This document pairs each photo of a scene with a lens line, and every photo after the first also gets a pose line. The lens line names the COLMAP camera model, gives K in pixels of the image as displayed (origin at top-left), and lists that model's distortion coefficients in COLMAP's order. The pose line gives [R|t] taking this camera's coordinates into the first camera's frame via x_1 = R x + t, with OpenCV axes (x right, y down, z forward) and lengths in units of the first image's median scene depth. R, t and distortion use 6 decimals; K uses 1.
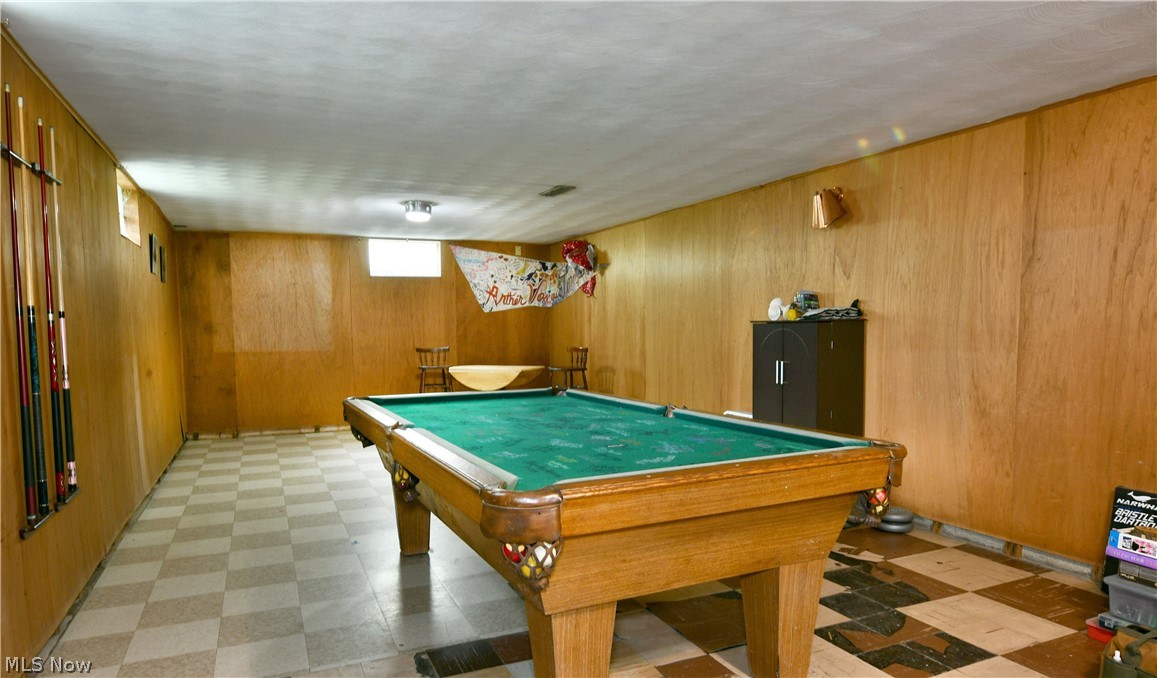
lens RADIAL K [[712.5, 0, 577.5], [0, 712.5, 382.7], [0, 0, 1]] dist [-0.018098, 0.000260]
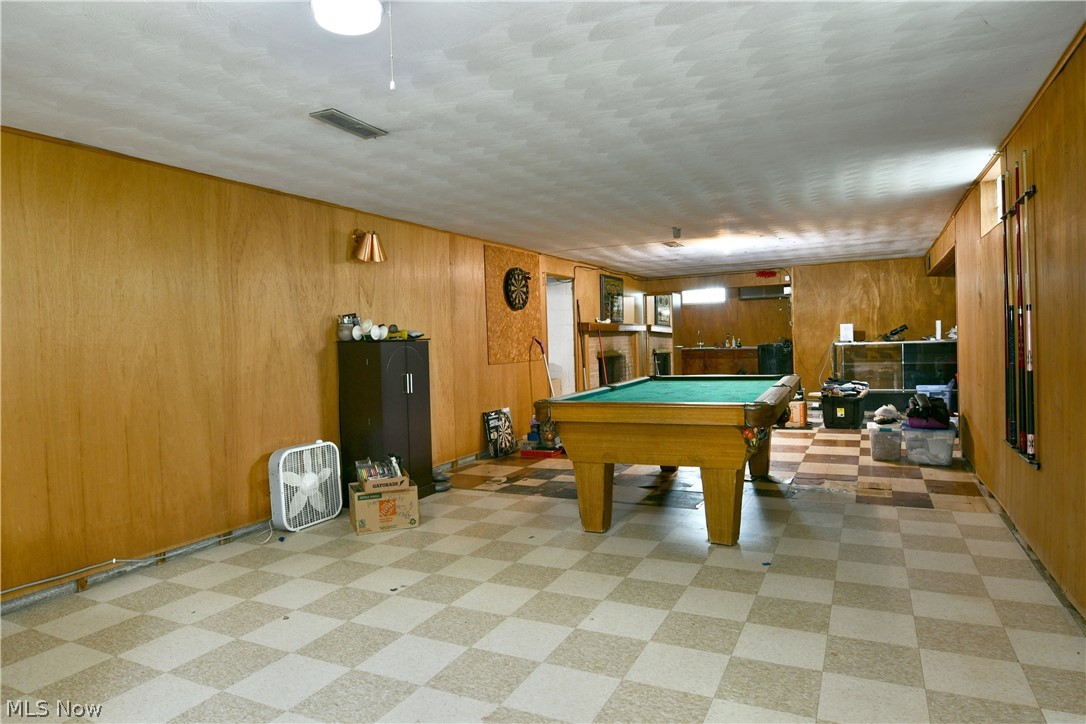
lens RADIAL K [[665.8, 0, 544.1], [0, 665.8, 349.3], [0, 0, 1]] dist [-0.001329, -0.018377]
pose [[-0.641926, 0.021136, 0.766475, -0.833560], [0.099446, 0.993472, 0.055891, -0.130827], [-0.760290, 0.112101, -0.639838, 1.826389]]
